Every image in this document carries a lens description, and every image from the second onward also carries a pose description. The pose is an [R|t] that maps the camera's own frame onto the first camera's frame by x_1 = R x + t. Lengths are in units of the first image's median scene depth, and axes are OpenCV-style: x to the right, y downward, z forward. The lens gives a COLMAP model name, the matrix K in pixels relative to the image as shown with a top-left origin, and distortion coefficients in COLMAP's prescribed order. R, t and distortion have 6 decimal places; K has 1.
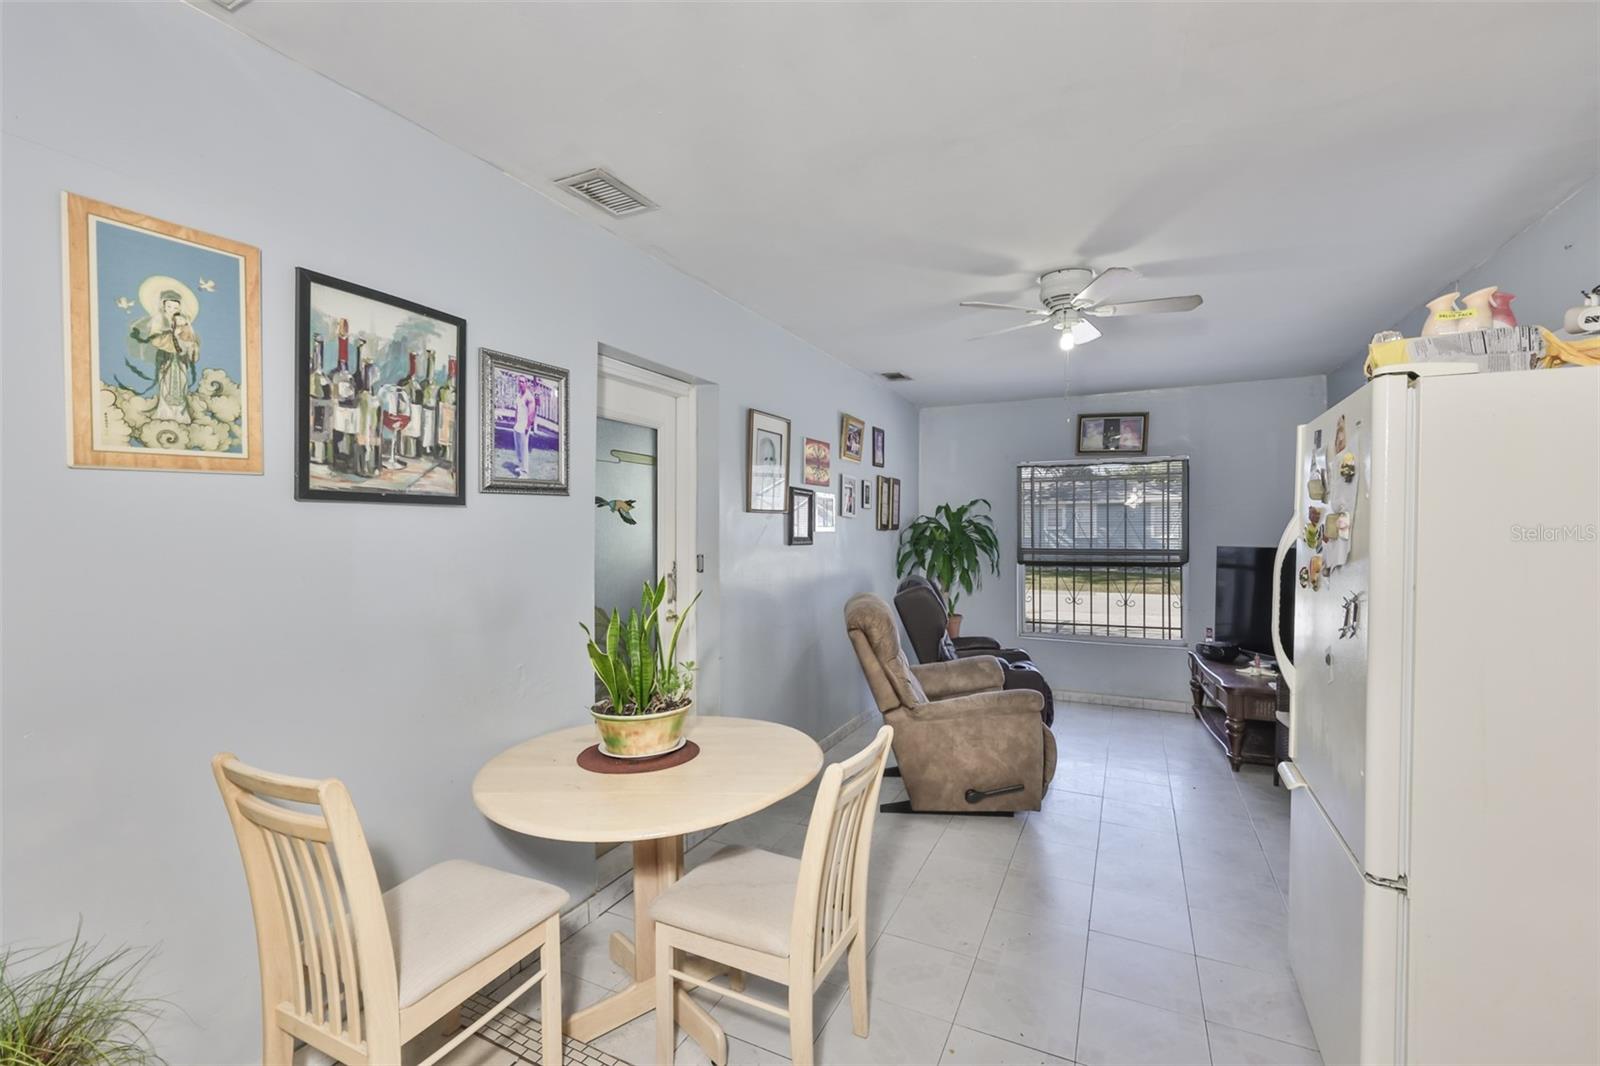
lens RADIAL K [[678.3, 0, 794.5], [0, 678.3, 528.1], [0, 0, 1]] dist [-0.000885, -0.000020]
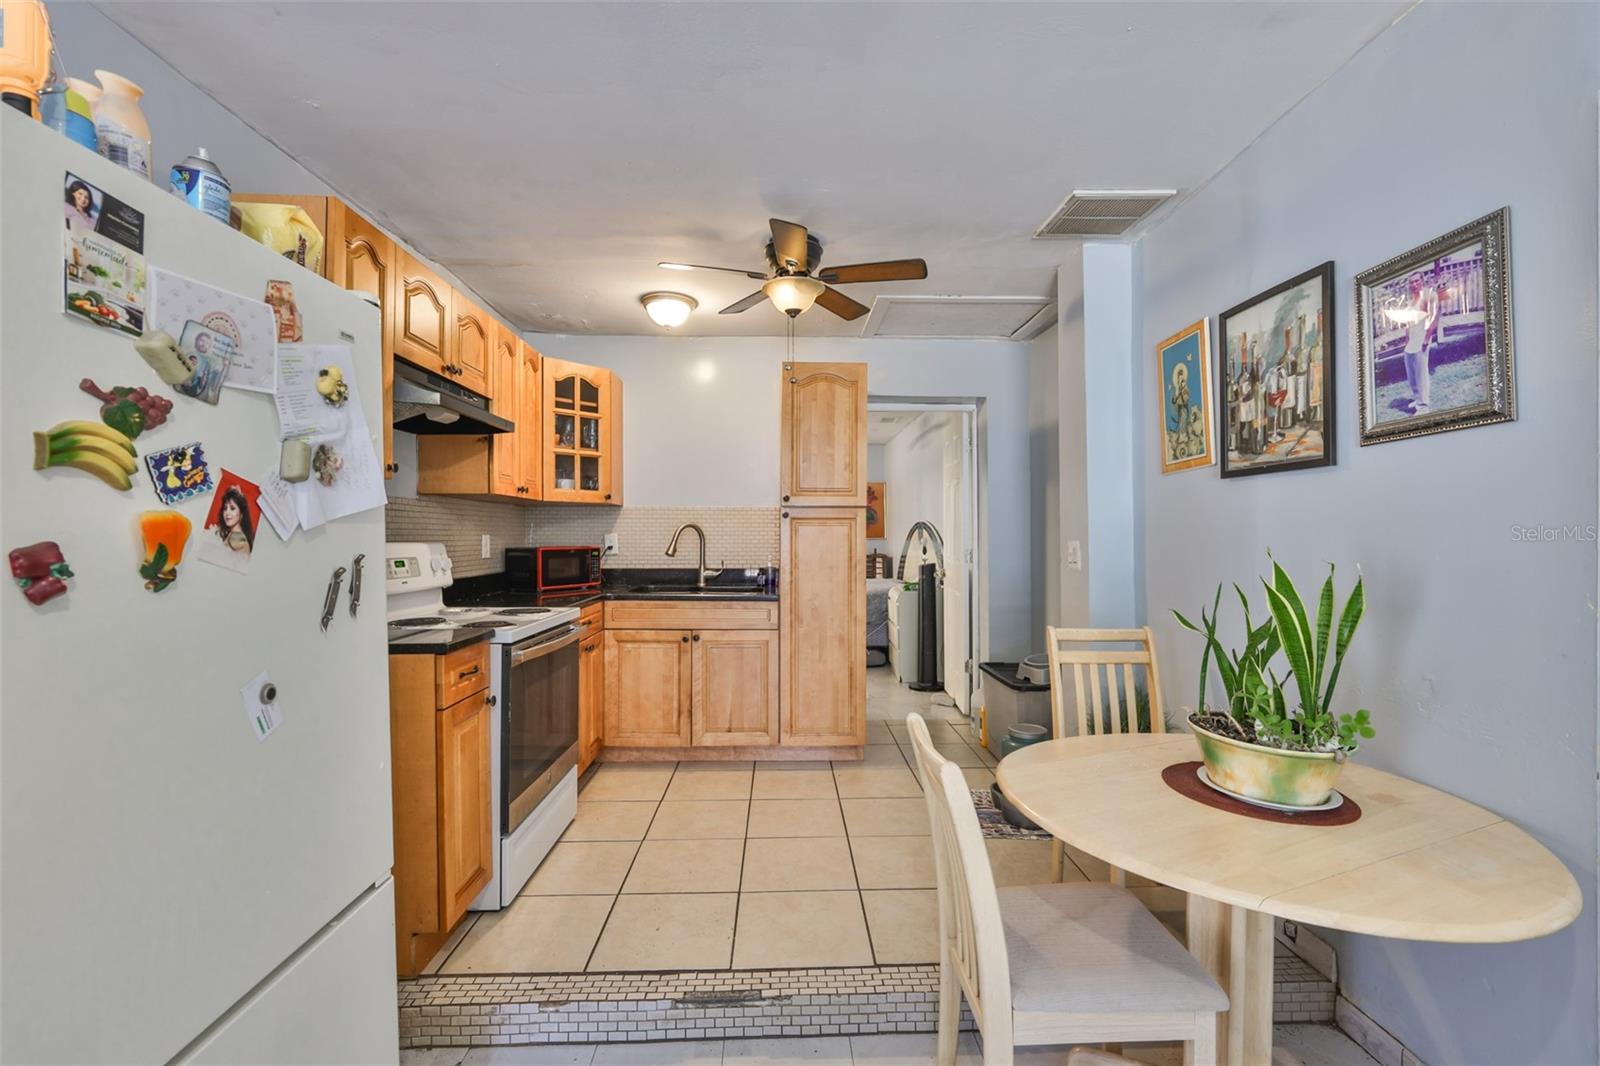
lens RADIAL K [[667.0, 0, 791.8], [0, 667.0, 535.3], [0, 0, 1]] dist [0.000146, 0.000024]
pose [[-0.879988, 0.000701, -0.474996, 0.607376], [0.000216, 0.999999, 0.001074, 0.062186], [0.474997, 0.000842, -0.879987, 1.535046]]
